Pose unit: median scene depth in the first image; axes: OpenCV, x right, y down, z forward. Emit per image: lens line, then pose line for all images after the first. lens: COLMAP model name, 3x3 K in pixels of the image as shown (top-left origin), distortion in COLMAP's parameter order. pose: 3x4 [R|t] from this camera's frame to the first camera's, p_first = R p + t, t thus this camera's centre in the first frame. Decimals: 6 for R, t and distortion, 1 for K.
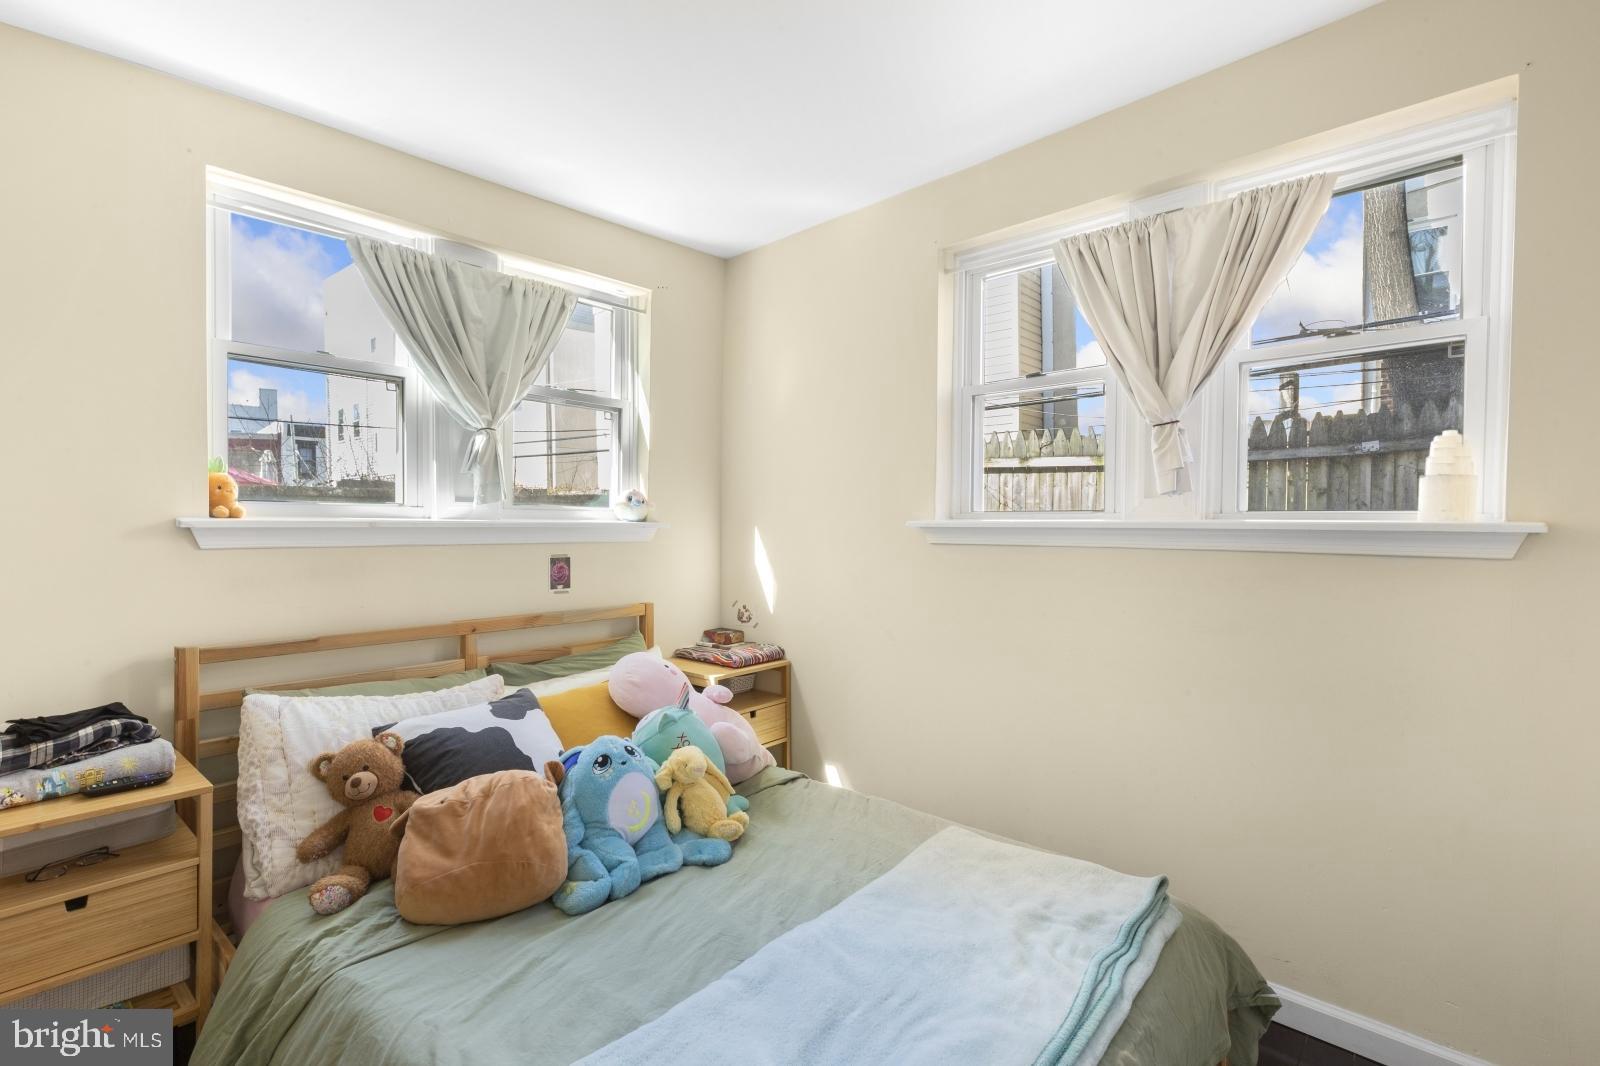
lens RADIAL K [[759.3, 0, 797.4], [0, 759.3, 528.4], [0, 0, 1]] dist [0.007987, -0.001849]
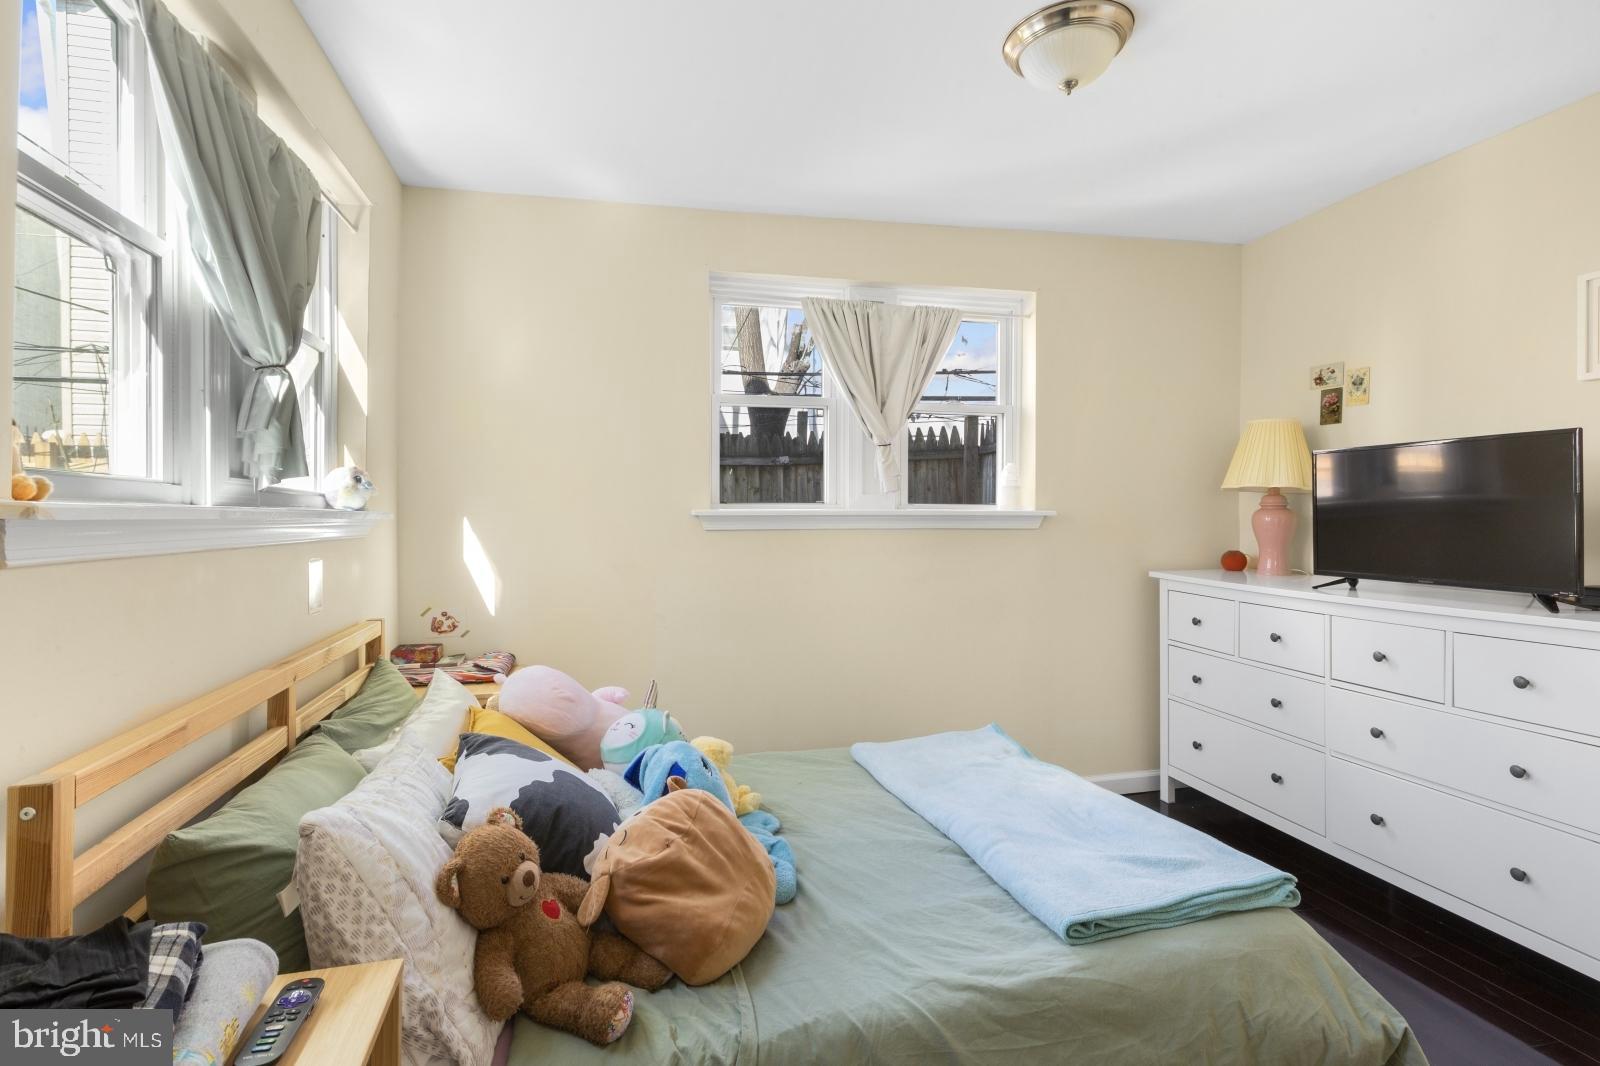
lens RADIAL K [[759.3, 0, 819.5], [0, 759.3, 507.7], [0, 0, 1]] dist [0.007987, -0.001849]
pose [[0.532622, 0.003585, 0.846346, -0.626257], [0.009506, 0.999903, -0.010217, -0.000175], [-0.846300, 0.013488, 0.532536, 0.236494]]
